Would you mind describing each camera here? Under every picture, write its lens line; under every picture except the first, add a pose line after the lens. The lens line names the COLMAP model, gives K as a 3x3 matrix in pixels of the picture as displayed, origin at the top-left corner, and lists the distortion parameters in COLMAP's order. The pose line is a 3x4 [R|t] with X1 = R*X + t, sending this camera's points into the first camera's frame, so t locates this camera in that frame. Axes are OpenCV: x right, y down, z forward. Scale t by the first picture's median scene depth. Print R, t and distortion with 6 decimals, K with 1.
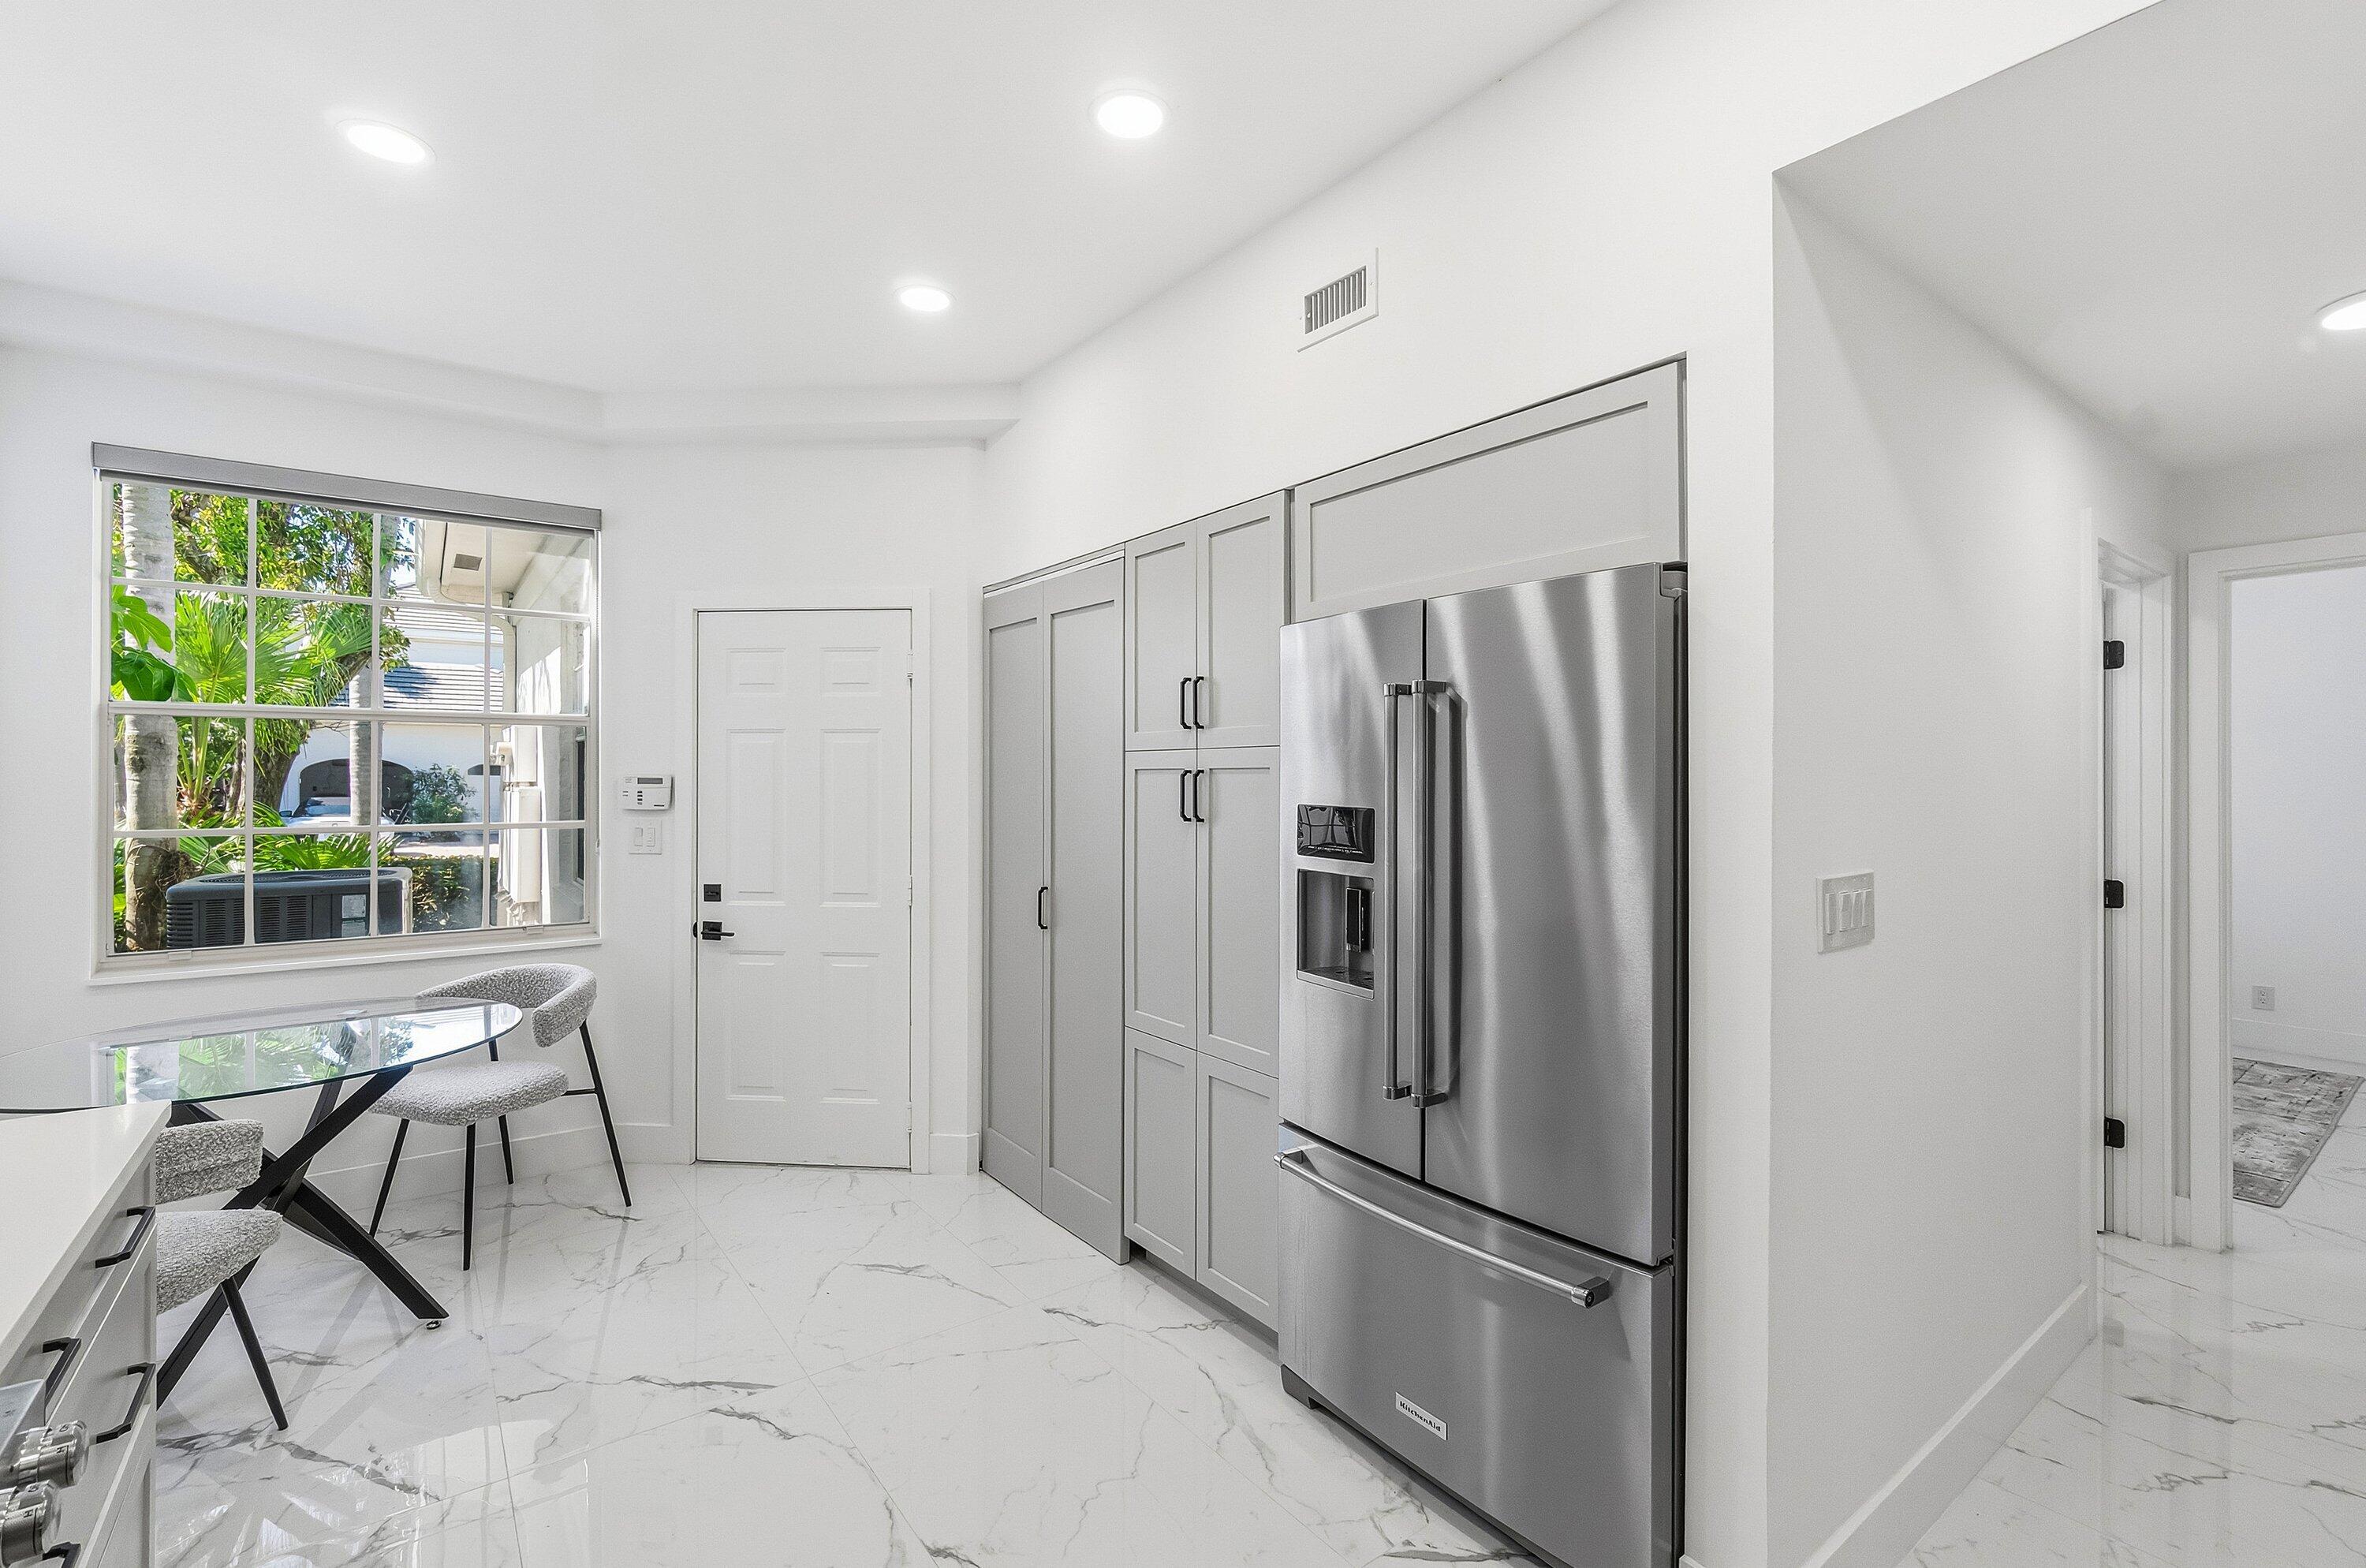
lens RADIAL K [[1044.7, 0, 1174.2], [0, 1044.7, 778.3], [0, 0, 1]] dist [0.000657, 0.001185]
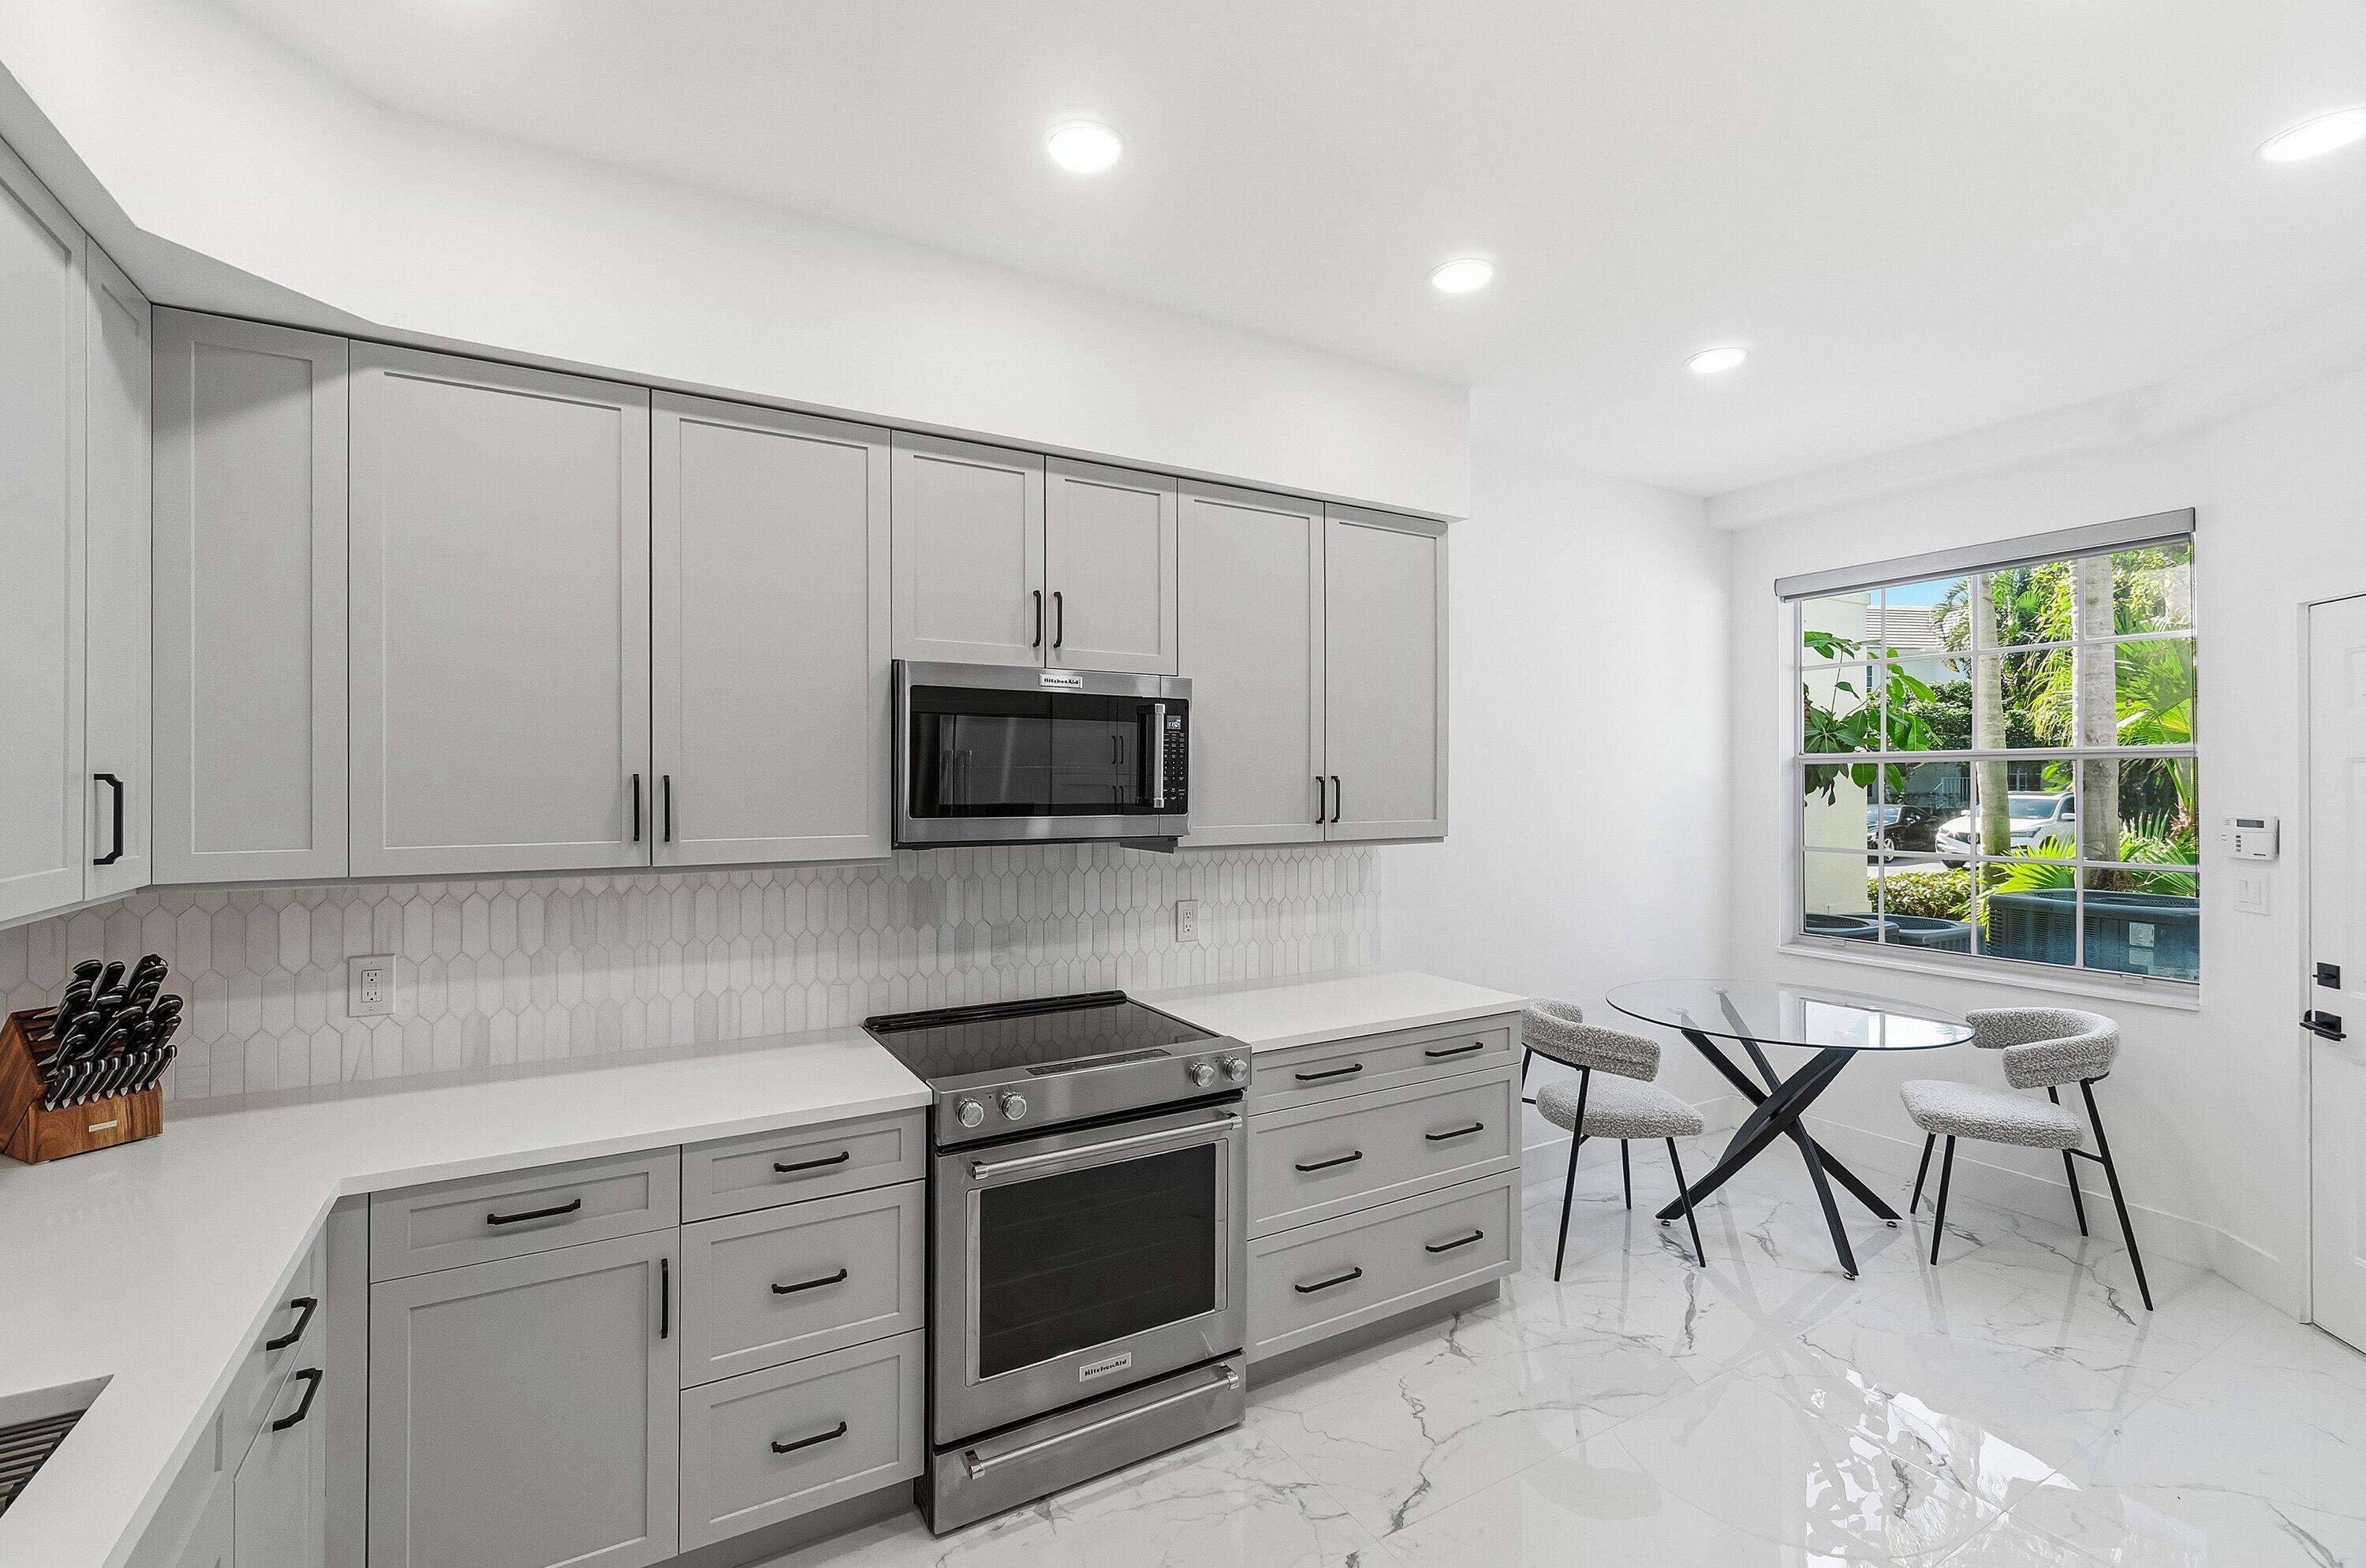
lens RADIAL K [[1044.7, 0, 1174.2], [0, 1044.7, 778.3], [0, 0, 1]] dist [0.000657, 0.001185]
pose [[-0.113982, -0.003814, -0.993476, 0.404077], [0.001985, 0.999990, -0.004067, -0.031177], [0.993481, -0.002435, -0.113973, 0.260281]]
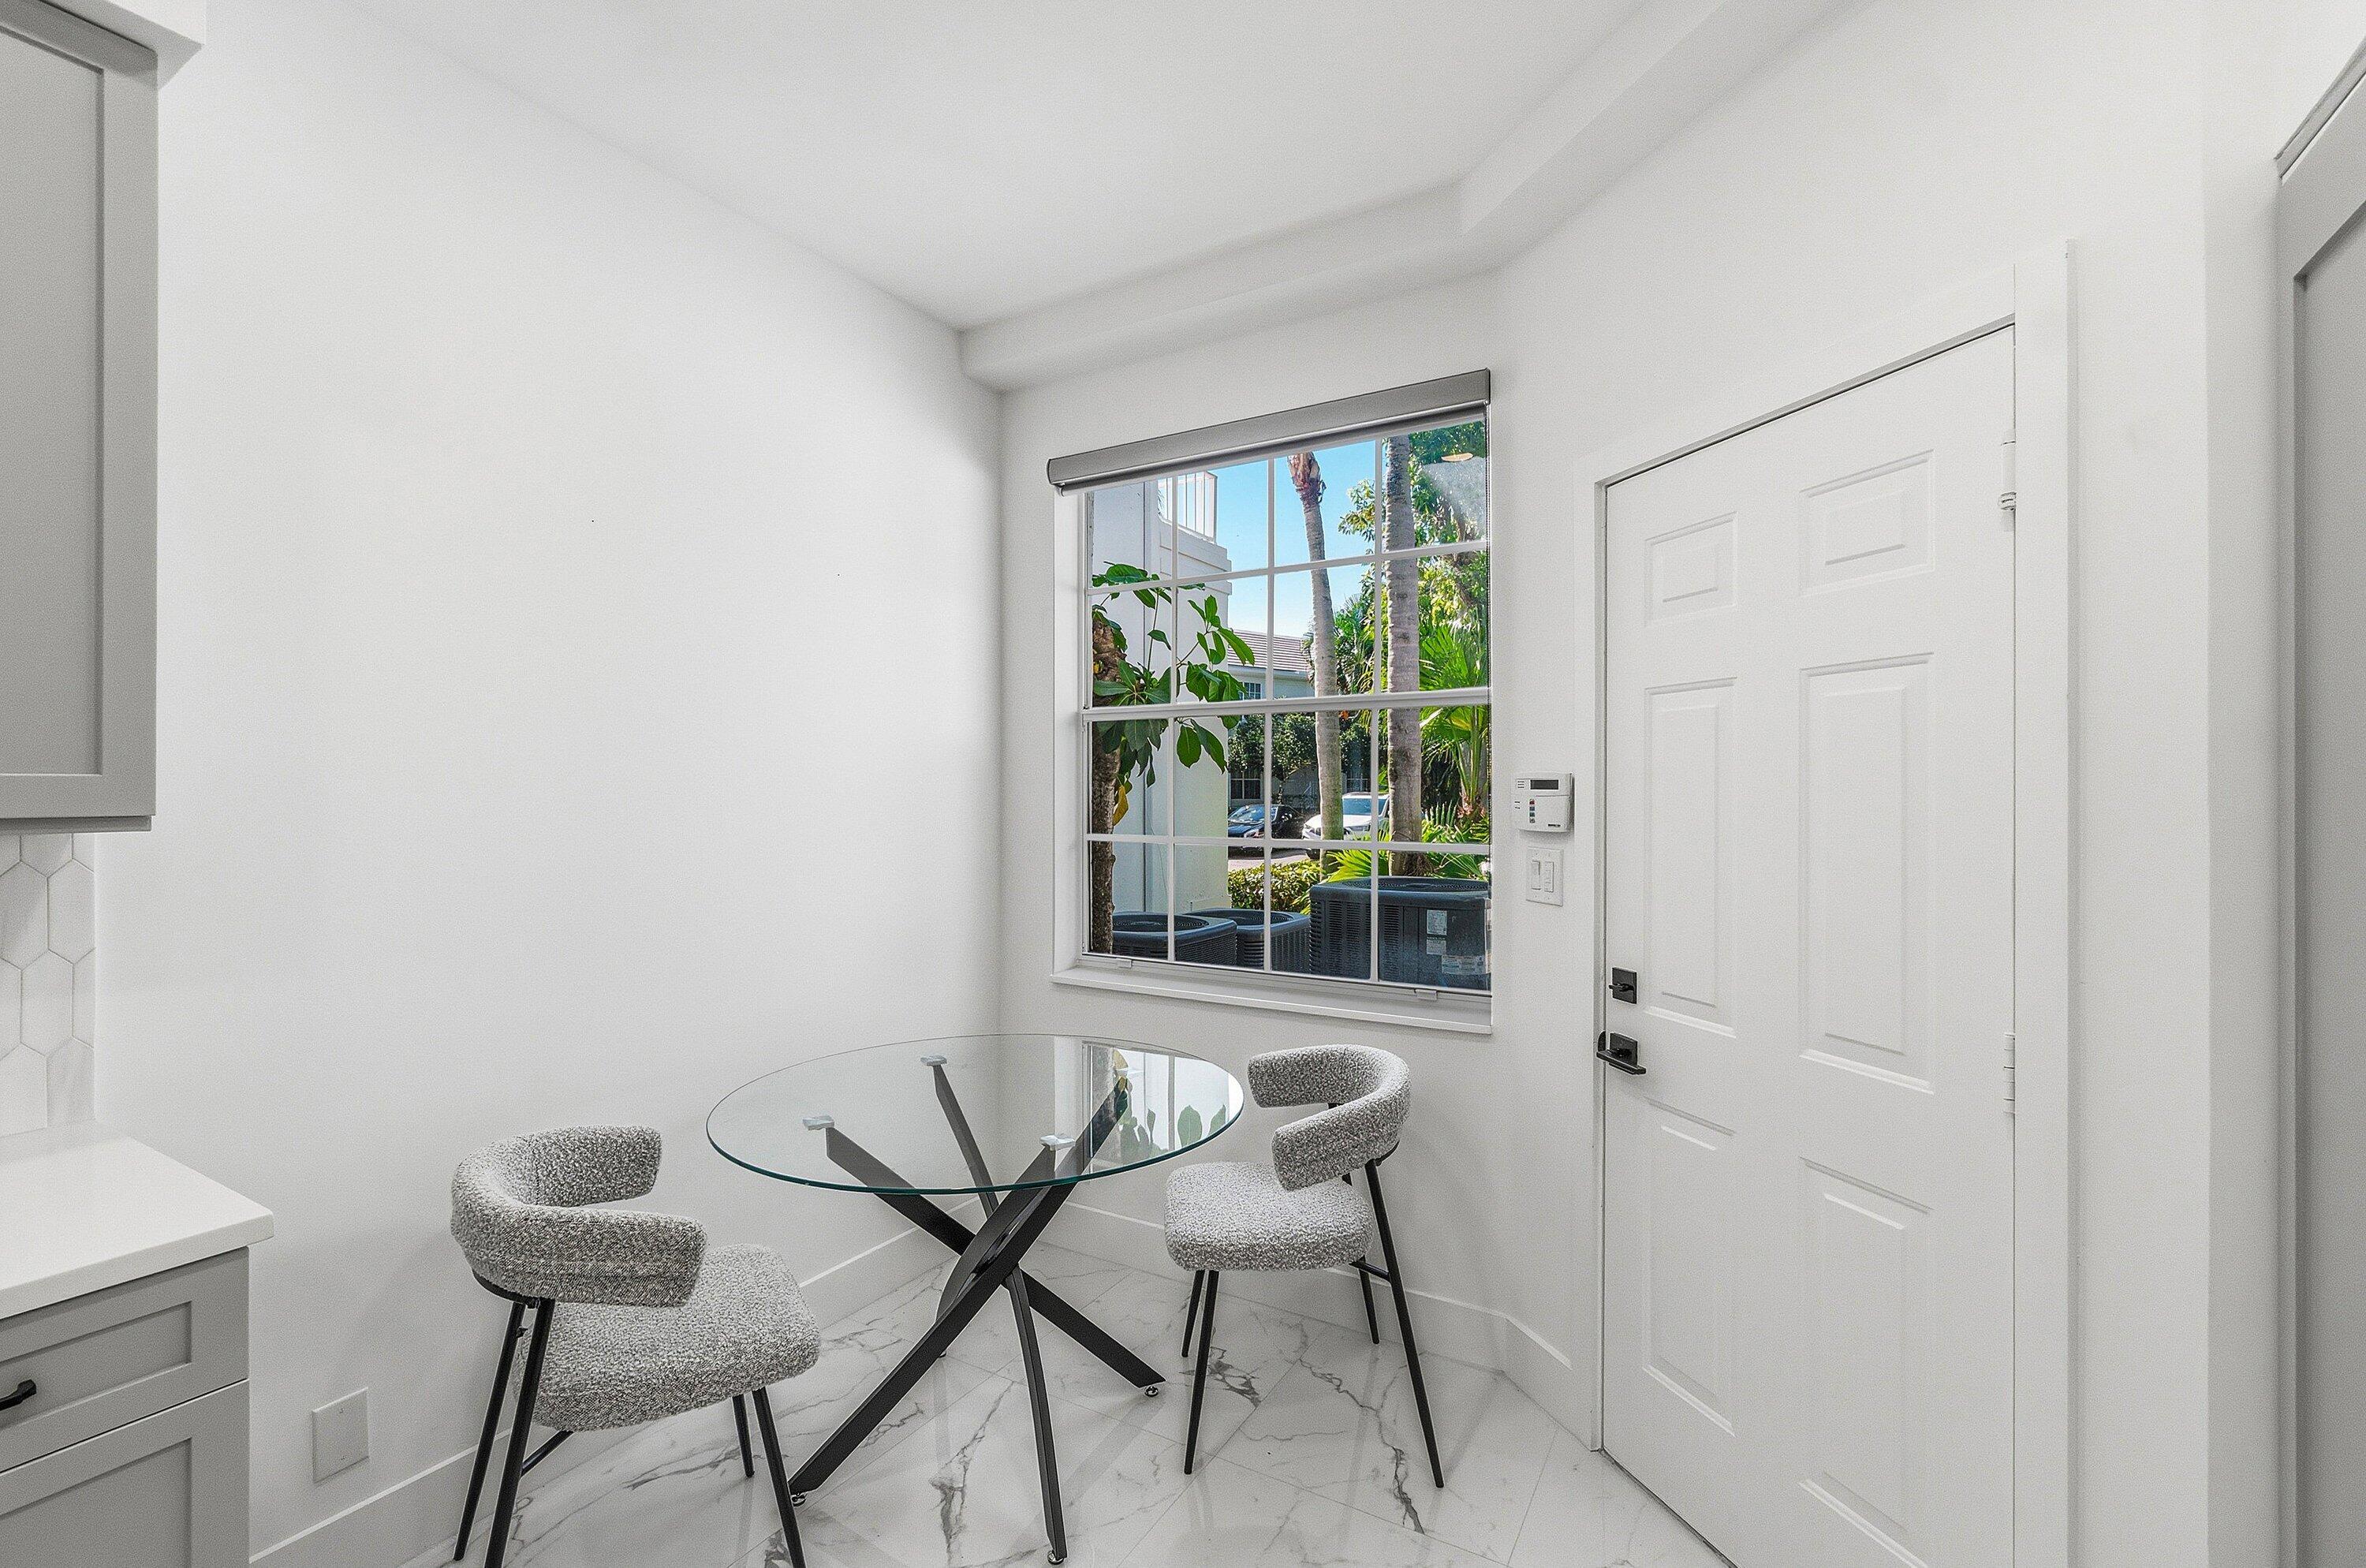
lens RADIAL K [[1035.4, 0, 1186.9], [0, 1035.4, 792.0], [0, 0, 1]] dist [-0.001176, 0.000120]
pose [[0.383110, 0.001949, -0.923701, -0.022536], [0.000738, 0.999997, 0.002416, 0.005121], [0.923702, -0.001608, 0.383107, 0.575230]]
